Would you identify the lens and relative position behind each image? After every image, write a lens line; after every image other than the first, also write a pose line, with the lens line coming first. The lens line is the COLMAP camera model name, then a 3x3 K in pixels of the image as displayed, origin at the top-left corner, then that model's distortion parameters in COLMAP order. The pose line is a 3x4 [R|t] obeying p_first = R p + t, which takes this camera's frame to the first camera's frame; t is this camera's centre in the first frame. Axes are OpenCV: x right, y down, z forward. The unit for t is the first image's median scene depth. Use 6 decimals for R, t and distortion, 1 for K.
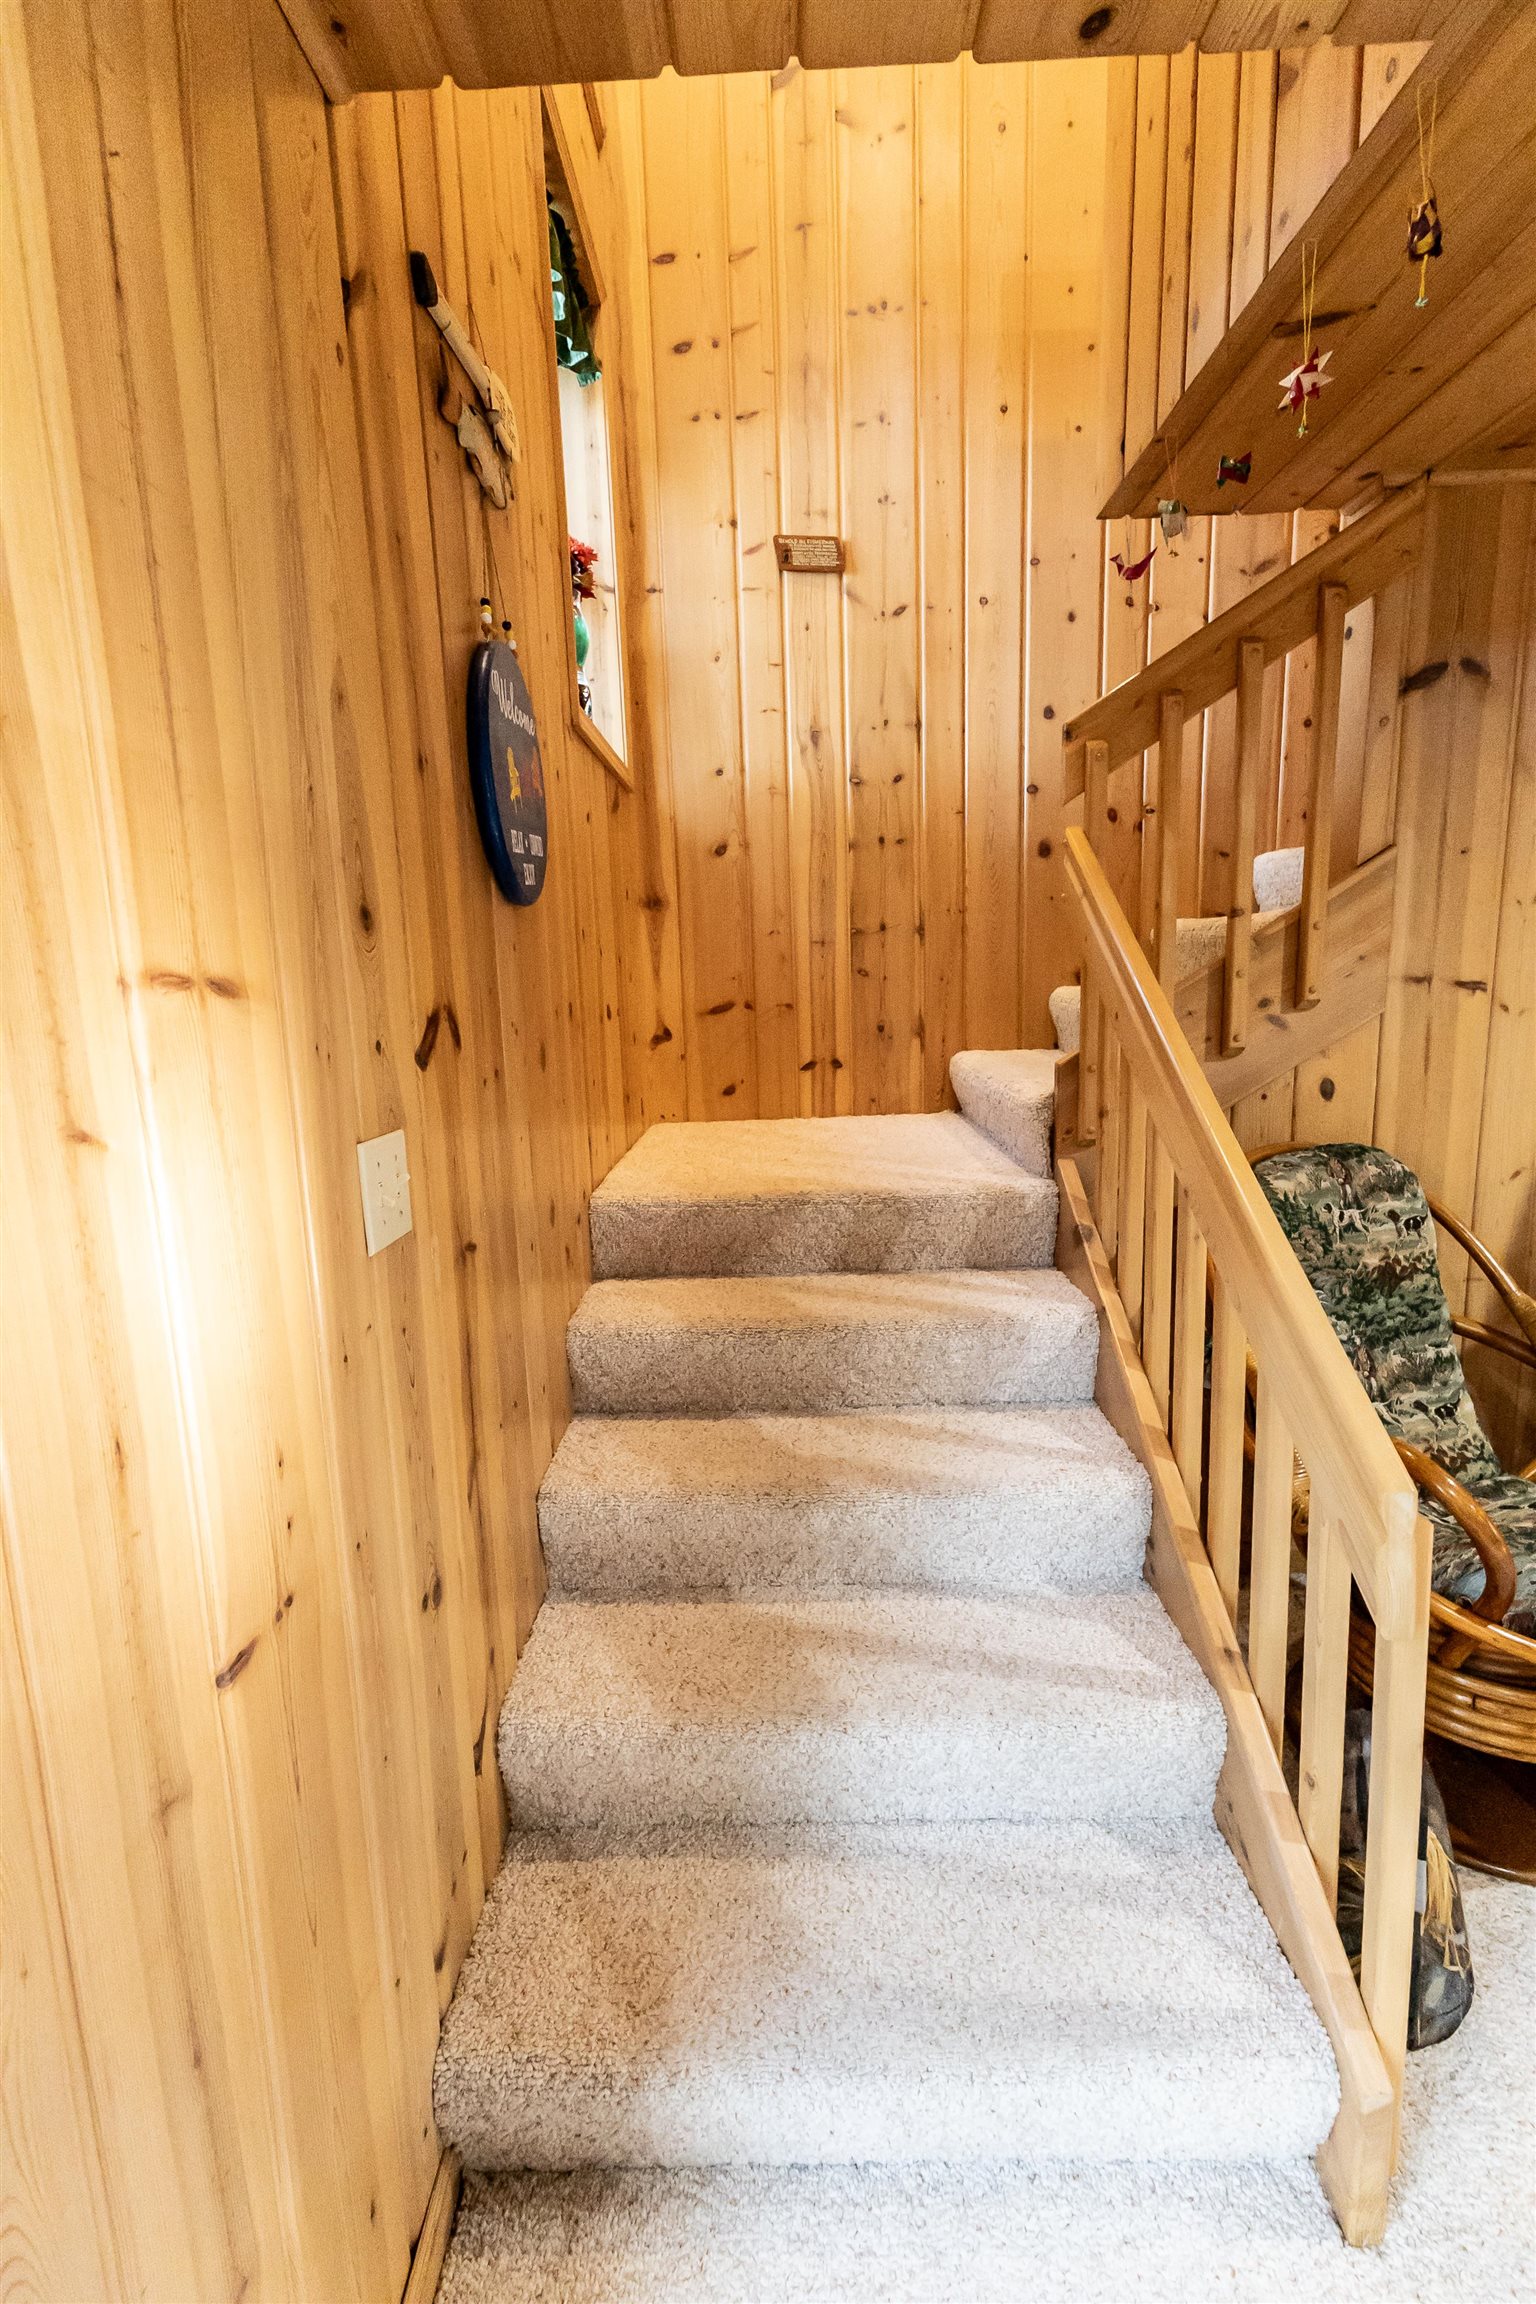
lens RADIAL K [[1056.4, 0, 775.0], [0, 1056.4, 1148.0], [0, 0, 1]] dist [0.017773, 0.000098]
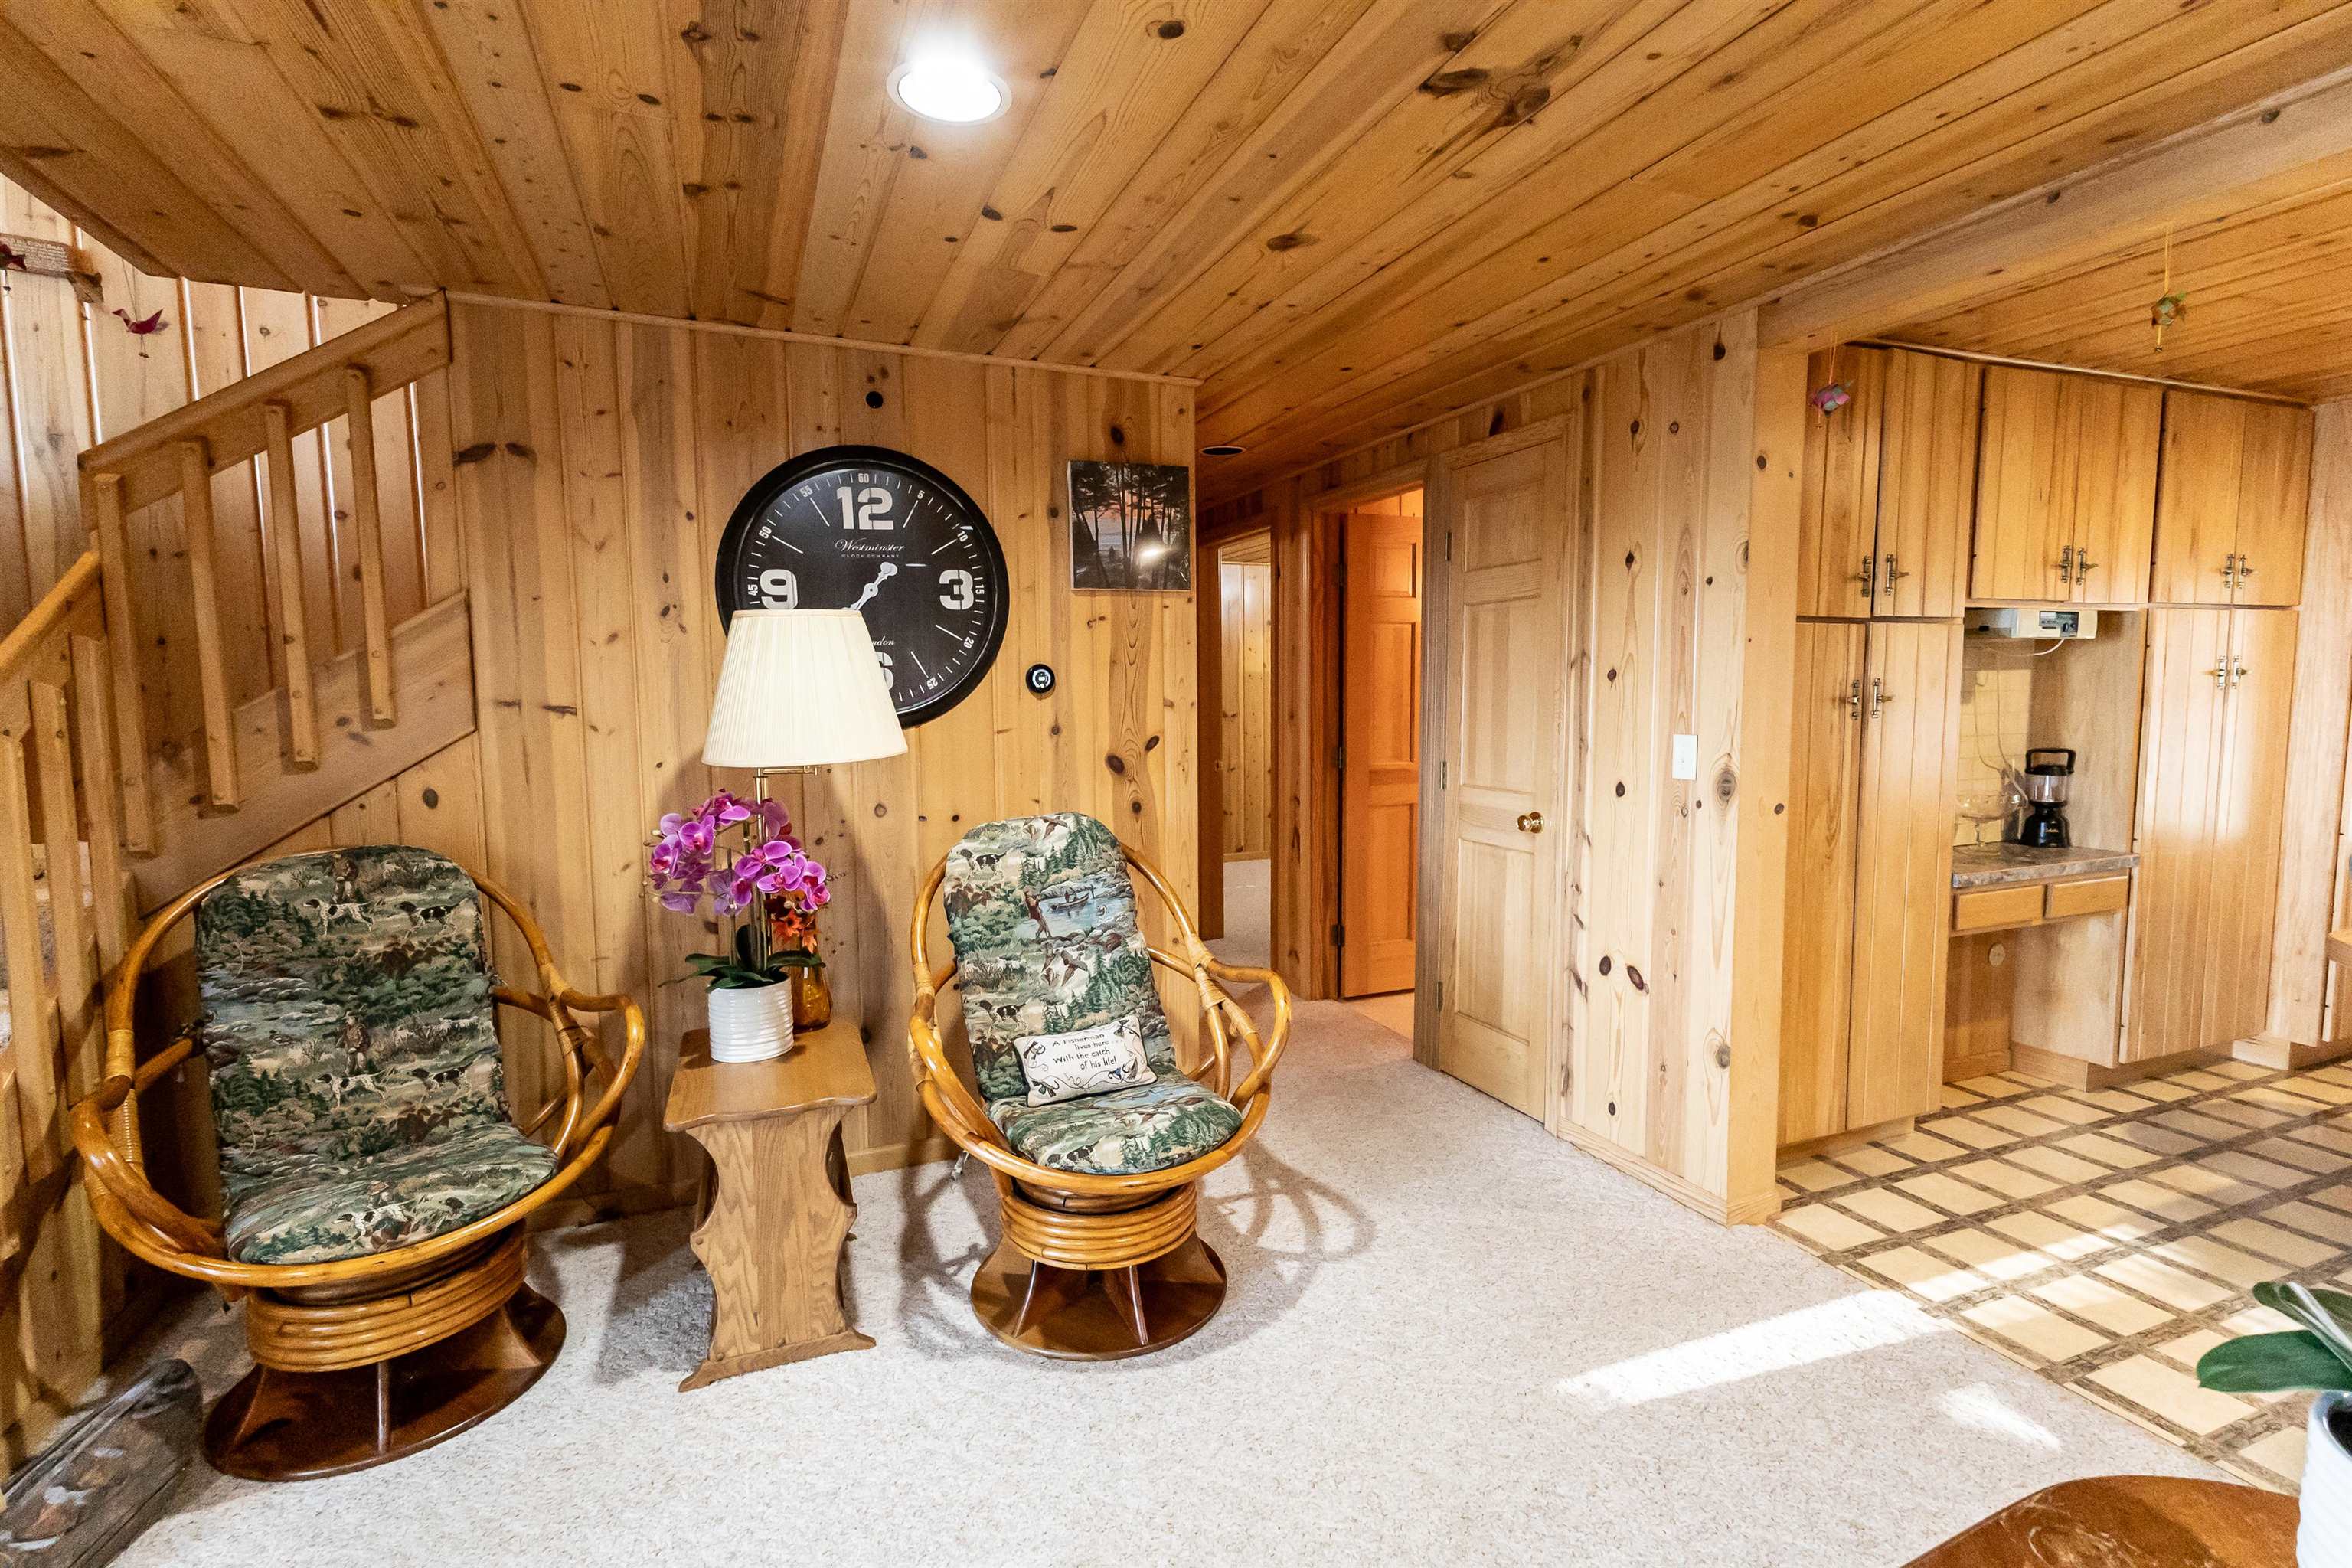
lens RADIAL K [[1078.4, 0, 1177.2], [0, 1078.4, 779.0], [0, 0, 1]] dist [0.017773, 0.000098]
pose [[0.923480, -0.011687, 0.383469, 0.891863], [0.044010, 0.996164, -0.075627, 0.051089], [-0.381114, 0.086717, 0.920452, -0.404263]]
